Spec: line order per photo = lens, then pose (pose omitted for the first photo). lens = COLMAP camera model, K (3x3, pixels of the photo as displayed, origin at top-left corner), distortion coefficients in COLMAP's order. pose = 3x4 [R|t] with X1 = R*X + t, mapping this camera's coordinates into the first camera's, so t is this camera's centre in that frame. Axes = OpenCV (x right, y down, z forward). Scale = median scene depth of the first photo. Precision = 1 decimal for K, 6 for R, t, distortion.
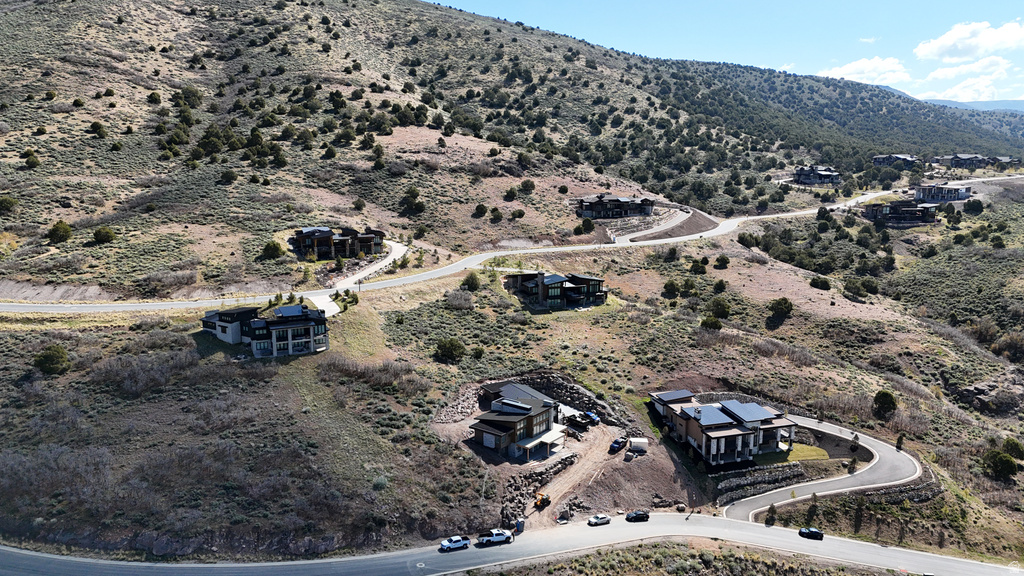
lens RADIAL K [[751.0, 0, 513.3], [0, 751.0, 289.8], [0, 0, 1]] dist [0.090794, -0.090785]
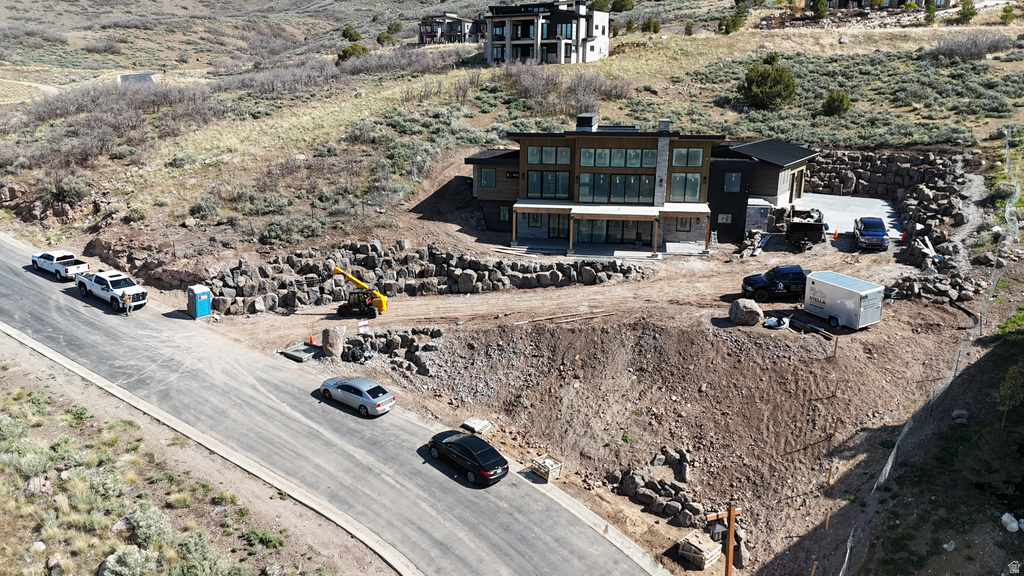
lens RADIAL K [[751.0, 0, 514.2], [0, 751.0, 294.0], [0, 0, 1]] dist [0.090794, -0.090785]
pose [[0.472938, 0.240019, -0.847774, 0.272748], [-0.173963, 0.968677, 0.177202, 0.148405], [0.863752, 0.063676, 0.499879, 0.655548]]
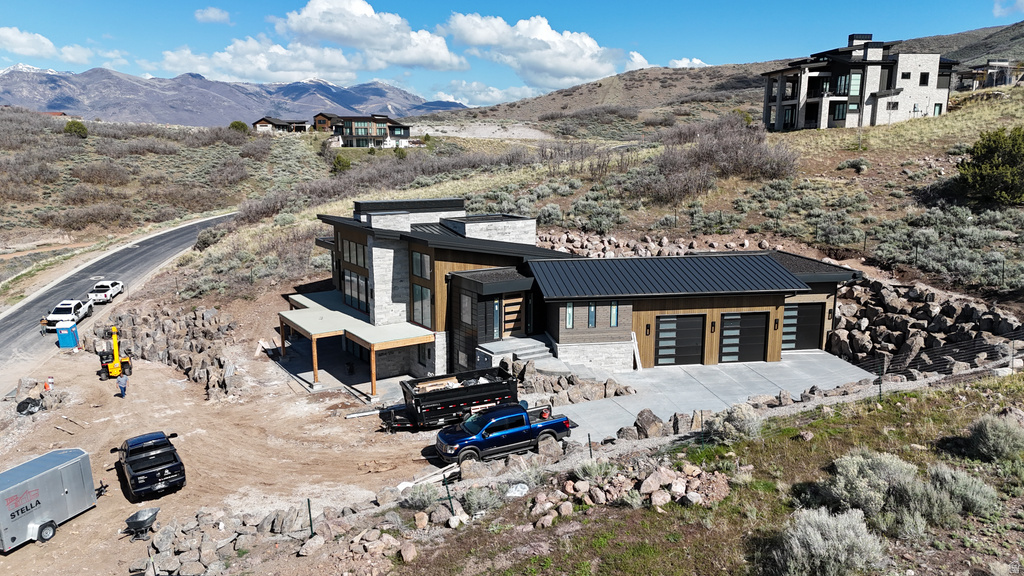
lens RADIAL K [[751.0, 0, 510.6], [0, 751.0, 288.6], [0, 0, 1]] dist [0.090794, -0.090785]
pose [[-0.342379, 0.176788, -0.922780, 0.230549], [-0.180806, 0.951385, 0.249352, 0.085548], [0.922001, 0.252217, -0.293770, 0.947286]]
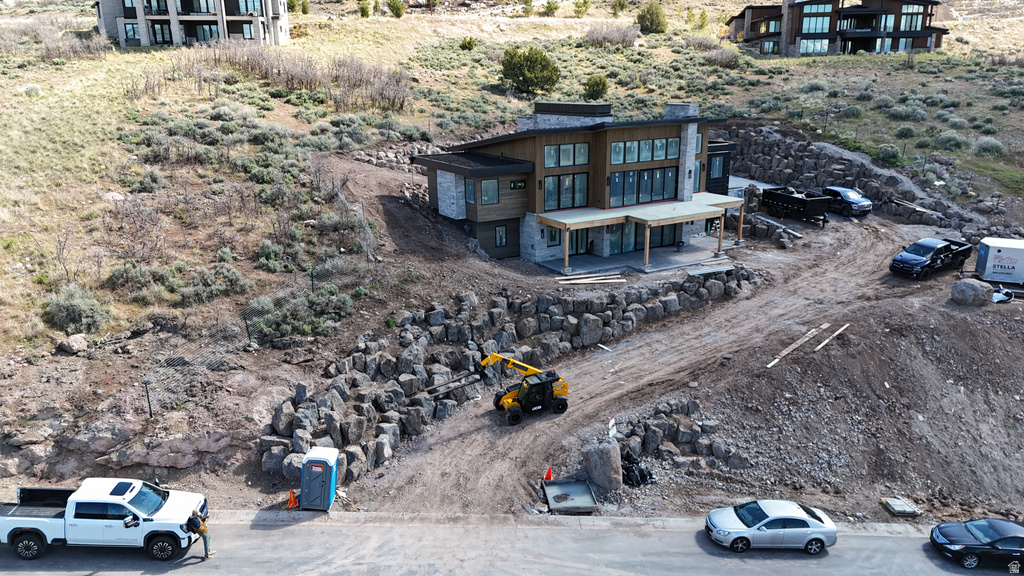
lens RADIAL K [[751.0, 0, 515.2], [0, 751.0, 292.5], [0, 0, 1]] dist [0.090794, -0.090785]
pose [[0.927614, 0.091453, -0.362171, 0.085888], [-0.056492, 0.992761, 0.105995, 0.164785], [0.369243, -0.077862, 0.926065, 0.580754]]
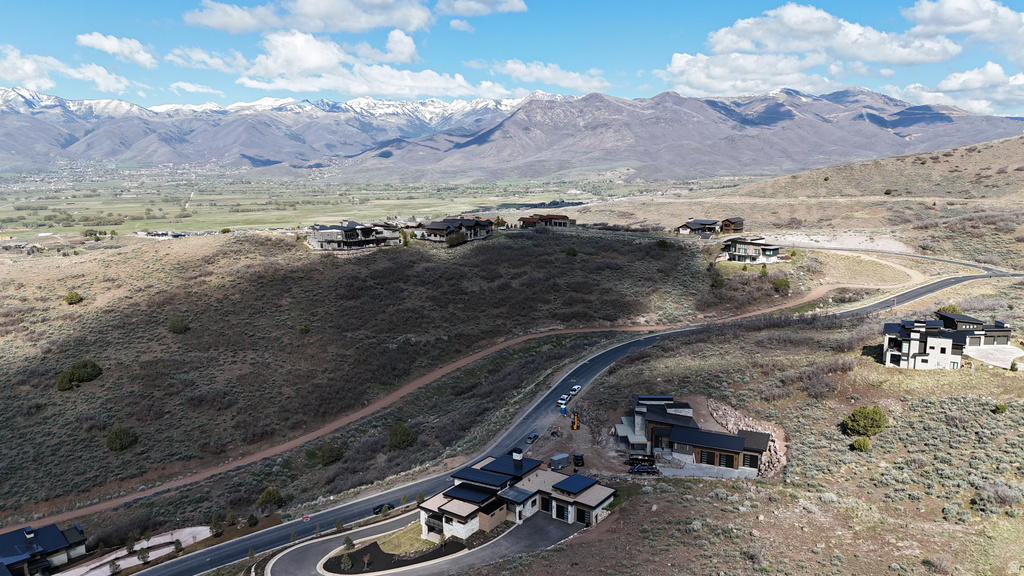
lens RADIAL K [[751.0, 0, 512.5], [0, 751.0, 290.4], [0, 0, 1]] dist [0.090794, -0.090785]
pose [[-0.803202, 0.111939, -0.585095, 0.618509], [-0.110533, 0.937126, 0.331025, -0.250225], [0.585362, 0.330553, -0.740328, 1.330552]]
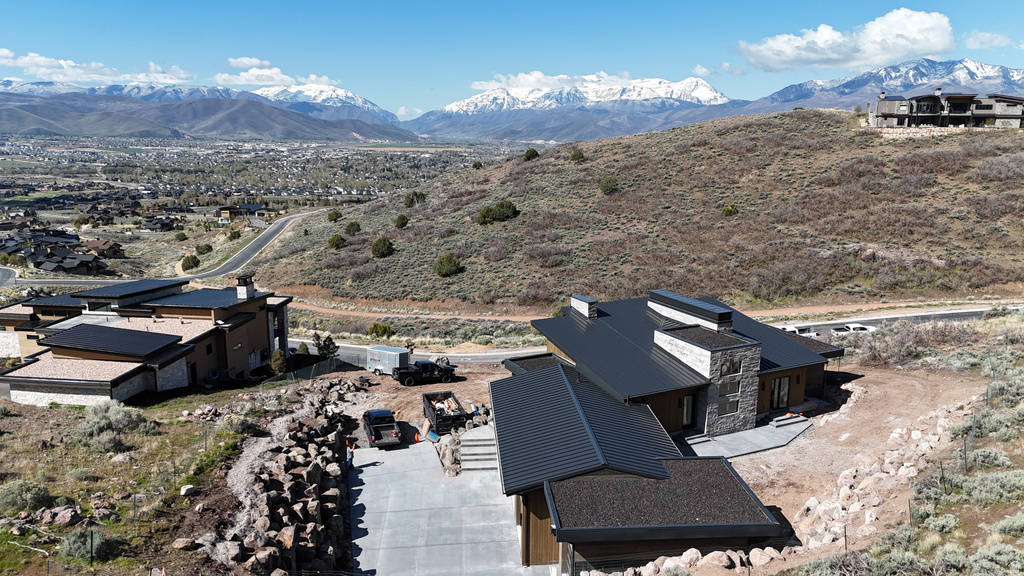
lens RADIAL K [[751.0, 0, 516.1], [0, 751.0, 282.8], [0, 0, 1]] dist [0.090794, -0.090785]
pose [[-0.901794, -0.096955, 0.421151, -0.053974], [0.074017, 0.925460, 0.371544, 0.014920], [-0.425782, 0.366228, -0.827398, 1.083479]]
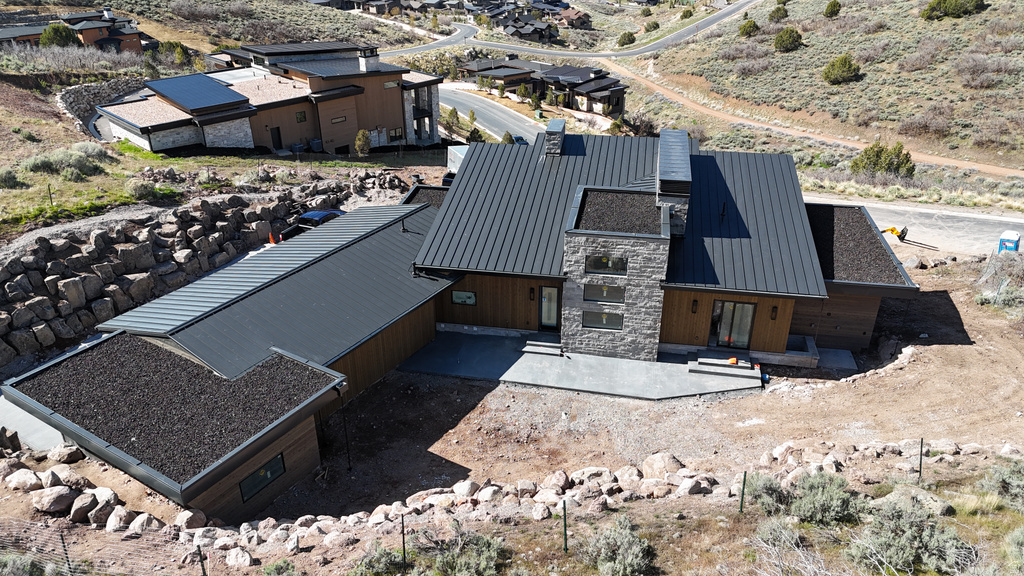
lens RADIAL K [[751.0, 0, 515.5], [0, 751.0, 292.2], [0, 0, 1]] dist [0.090794, -0.090785]
pose [[-0.457556, -0.421534, 0.782912, -0.131854], [0.168418, 0.823464, 0.541796, 0.051535], [-0.873085, 0.379759, -0.305787, 0.932236]]
